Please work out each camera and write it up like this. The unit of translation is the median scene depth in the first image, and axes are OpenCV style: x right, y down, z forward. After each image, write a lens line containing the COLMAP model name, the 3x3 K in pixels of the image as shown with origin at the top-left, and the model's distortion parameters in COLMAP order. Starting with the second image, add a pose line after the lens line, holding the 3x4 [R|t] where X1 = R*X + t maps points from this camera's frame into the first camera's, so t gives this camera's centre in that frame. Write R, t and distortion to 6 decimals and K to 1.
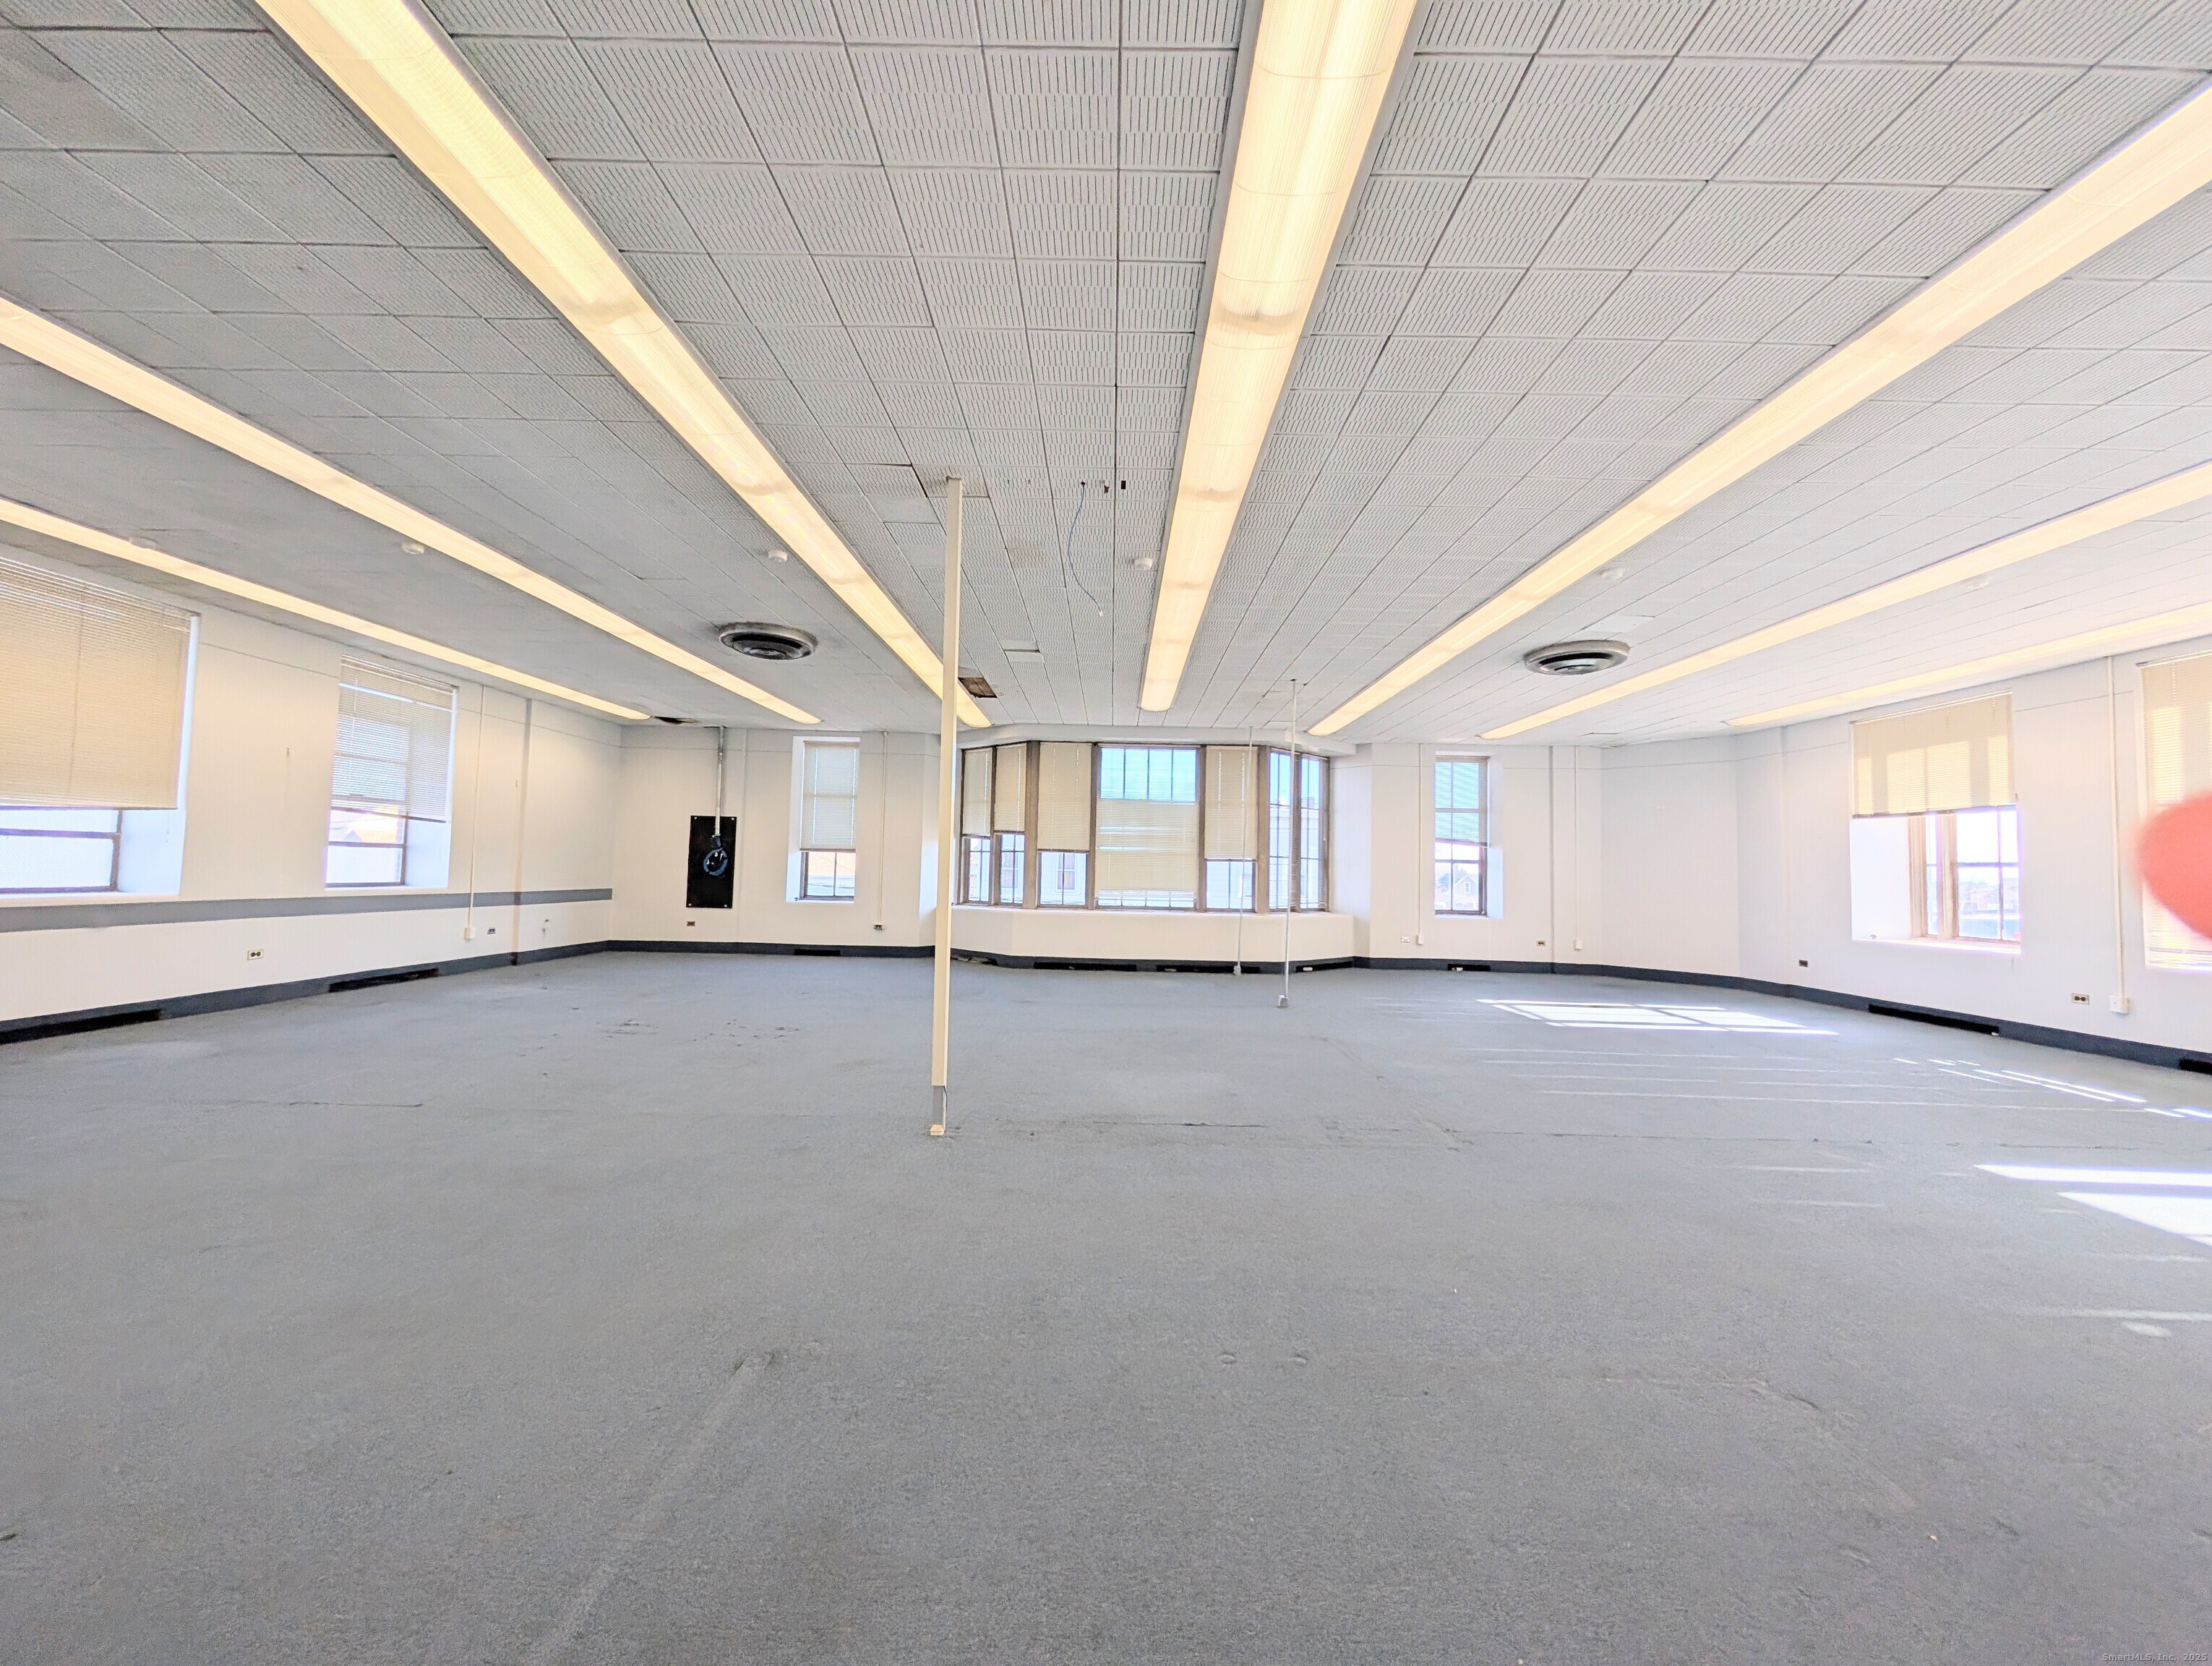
lens RADIAL K [[841.4, 0, 1106.0], [0, 841.4, 833.0], [0, 0, 1]] dist [0.000426, 0.000041]
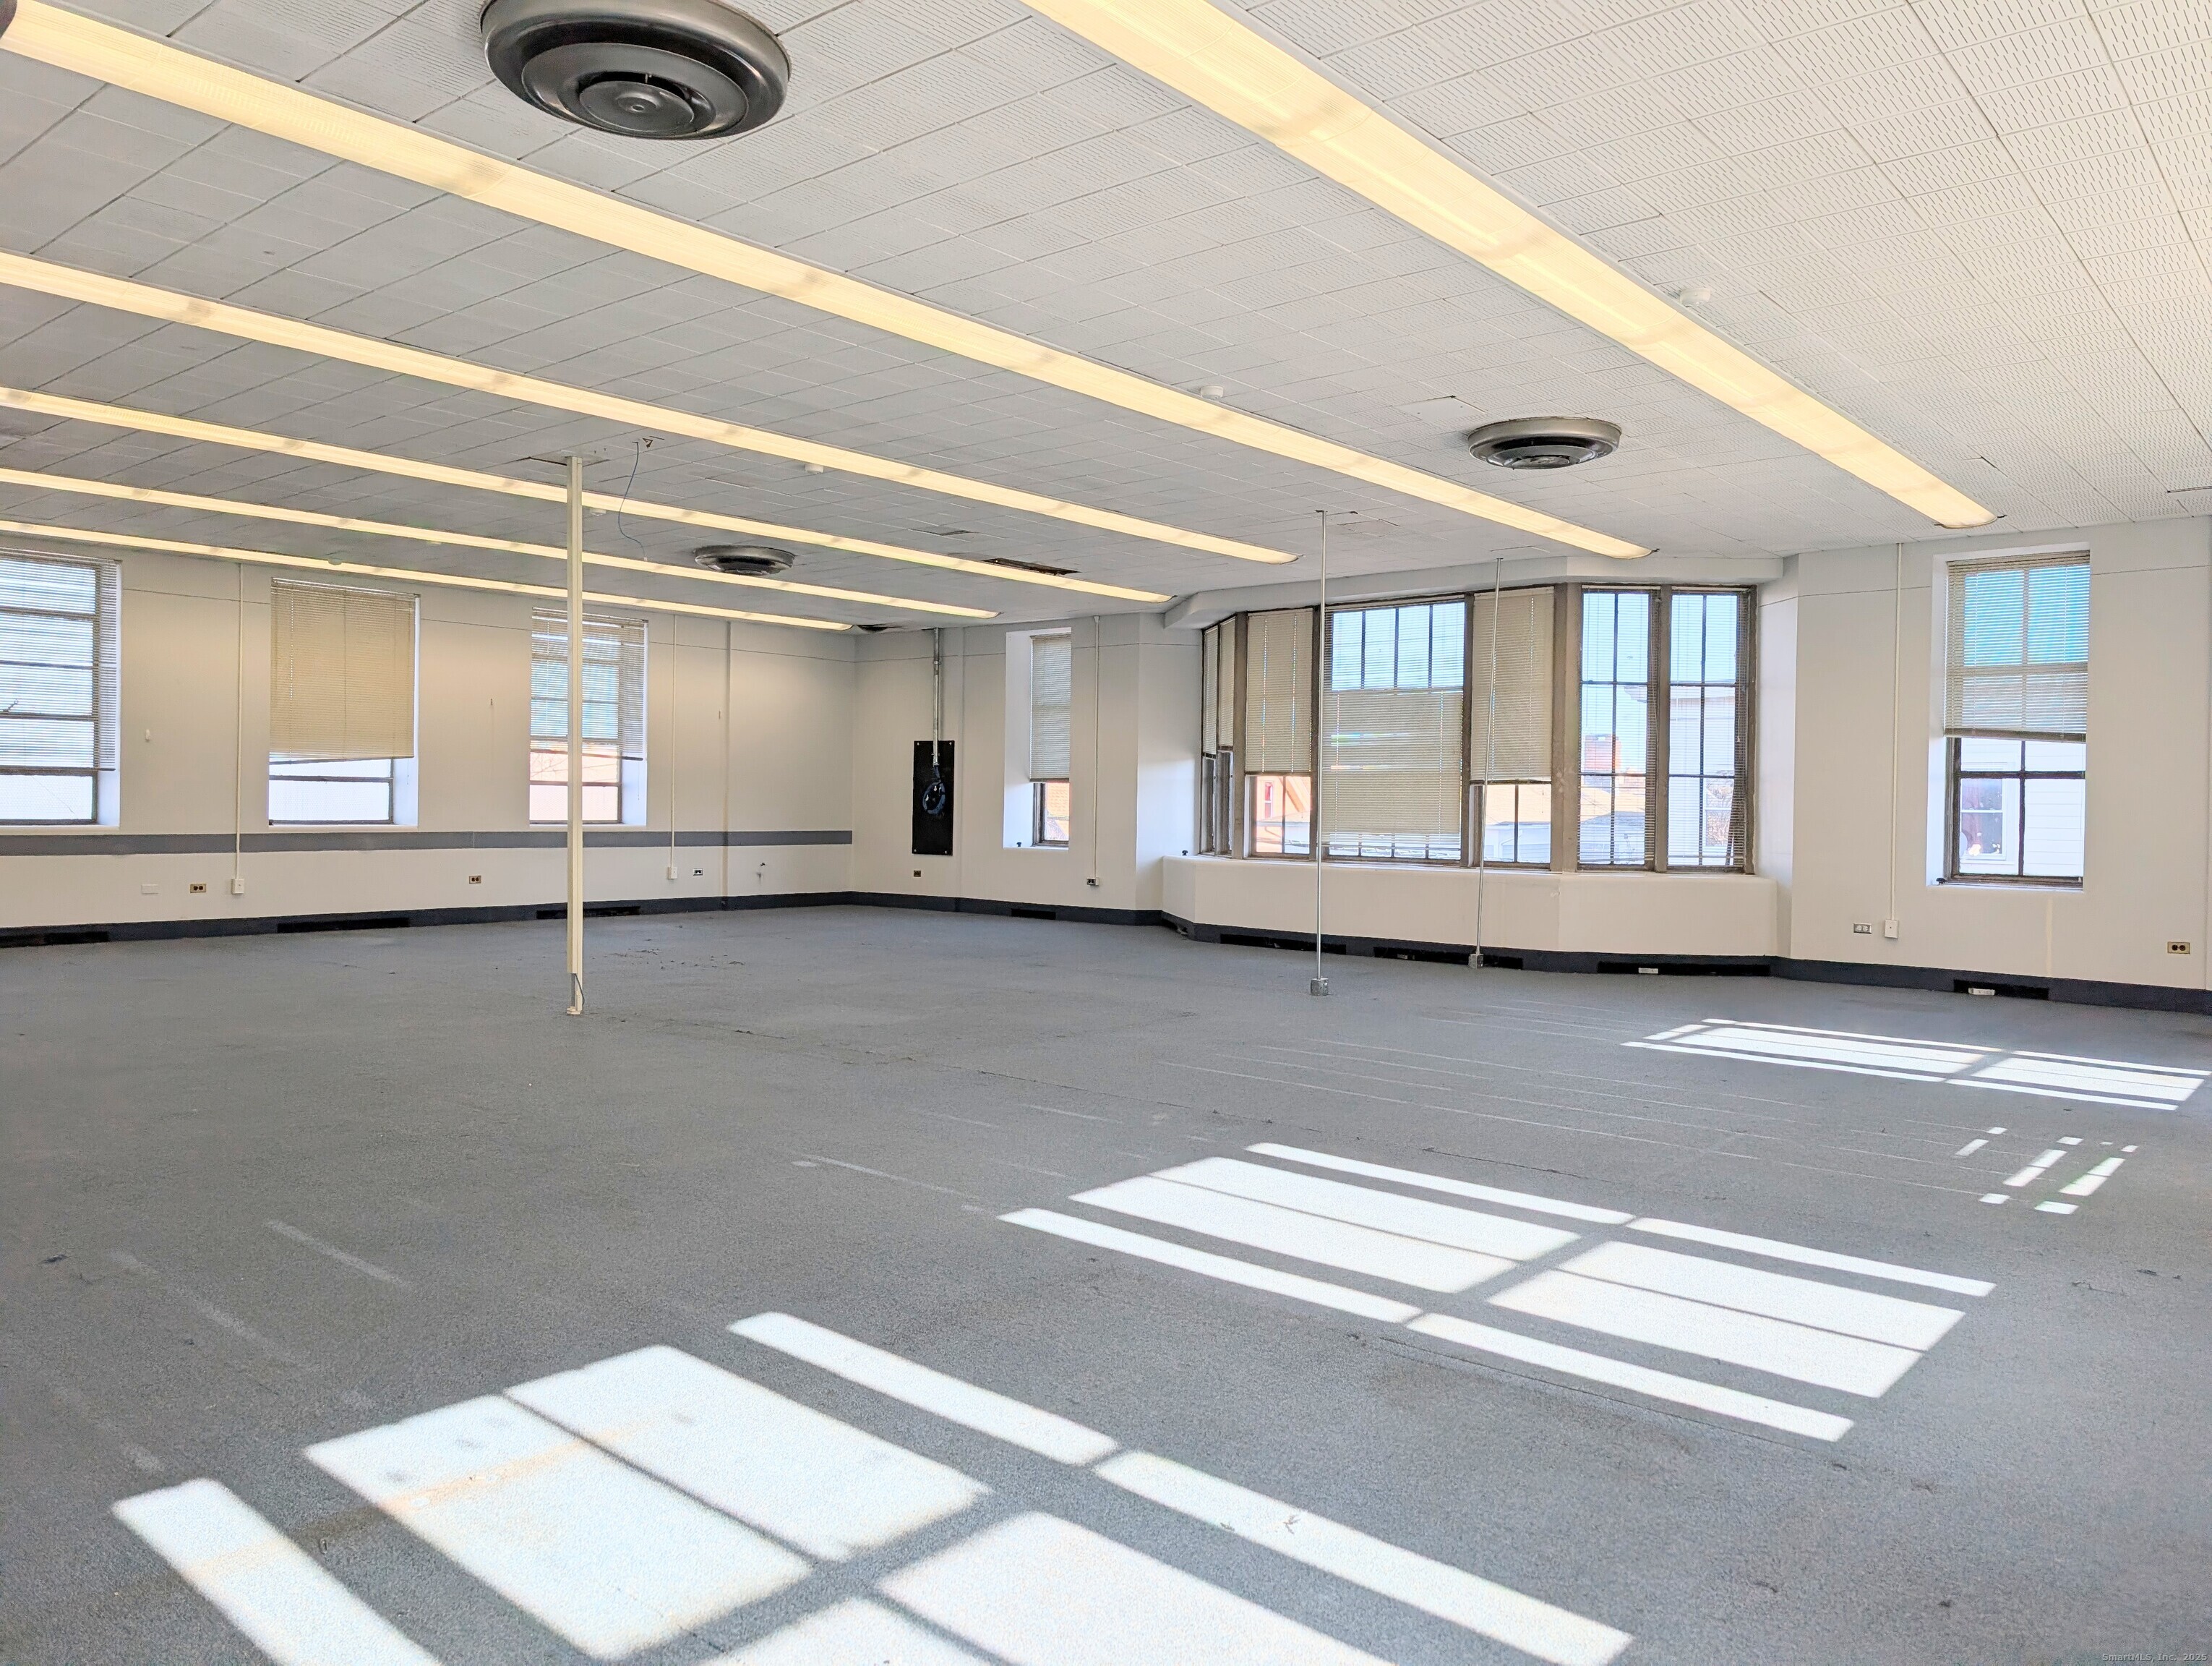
lens RADIAL K [[1559.3, 0, 1122.8], [0, 1559.3, 832.4], [0, 0, 1]] dist [0.043362, -0.043973]
pose [[0.764598, -0.000393, -0.644508, 0.652134], [0.033358, 0.998684, 0.038965, 0.015594], [0.643644, -0.051292, 0.763604, -0.030834]]
